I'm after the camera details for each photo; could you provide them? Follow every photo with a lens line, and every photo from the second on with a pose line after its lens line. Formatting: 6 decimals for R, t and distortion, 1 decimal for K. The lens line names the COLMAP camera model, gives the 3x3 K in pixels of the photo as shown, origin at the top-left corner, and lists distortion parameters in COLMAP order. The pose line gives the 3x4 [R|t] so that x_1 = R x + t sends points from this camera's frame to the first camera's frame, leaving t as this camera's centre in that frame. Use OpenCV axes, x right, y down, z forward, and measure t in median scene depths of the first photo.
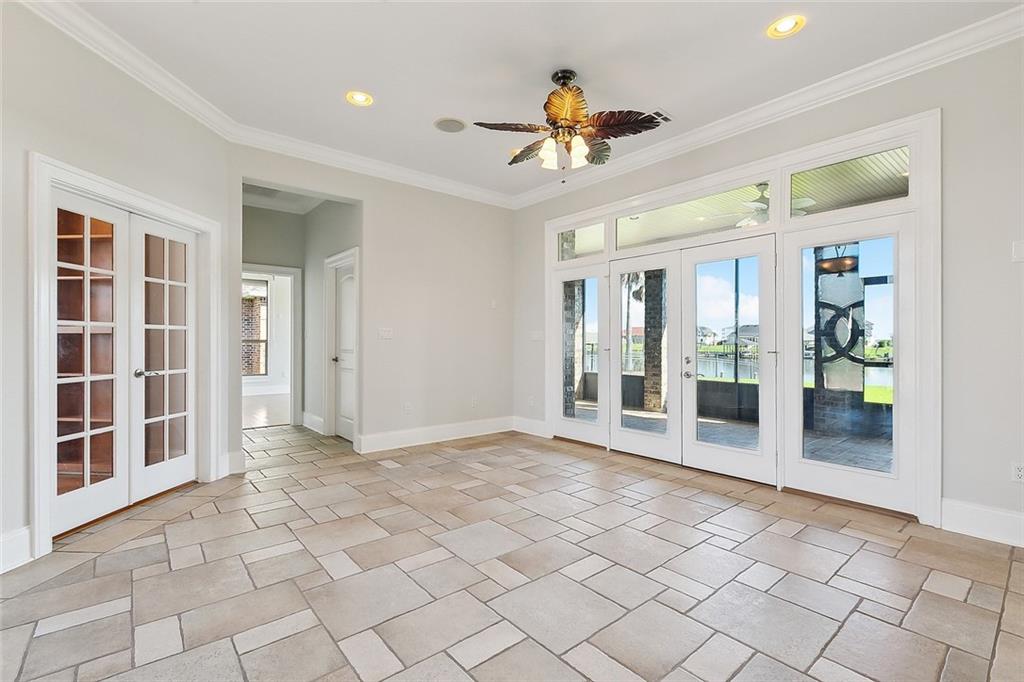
lens RADIAL K [[463.7, 0, 497.6], [0, 463.7, 338.8], [0, 0, 1]] dist [0.000598, 0.000086]
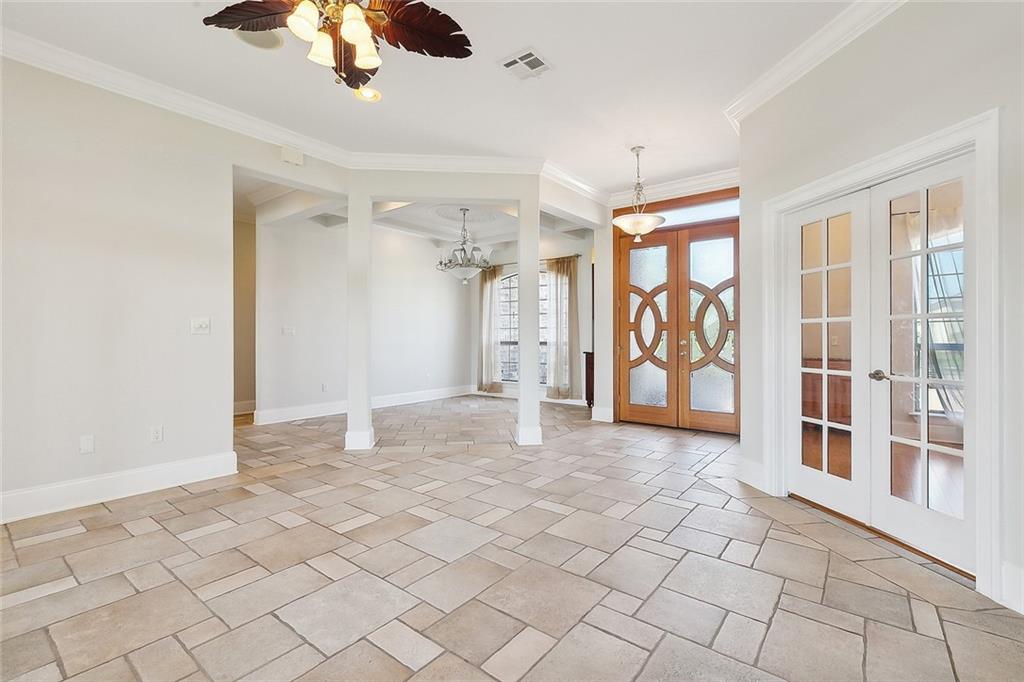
lens RADIAL K [[463.7, 0, 497.6], [0, 463.7, 338.8], [0, 0, 1]] dist [0.000598, 0.000086]
pose [[-0.977798, 0.001659, -0.209545, 0.073130], [0.002061, 0.999996, -0.001701, 0.012027], [0.209542, -0.002095, -0.977797, 1.934680]]
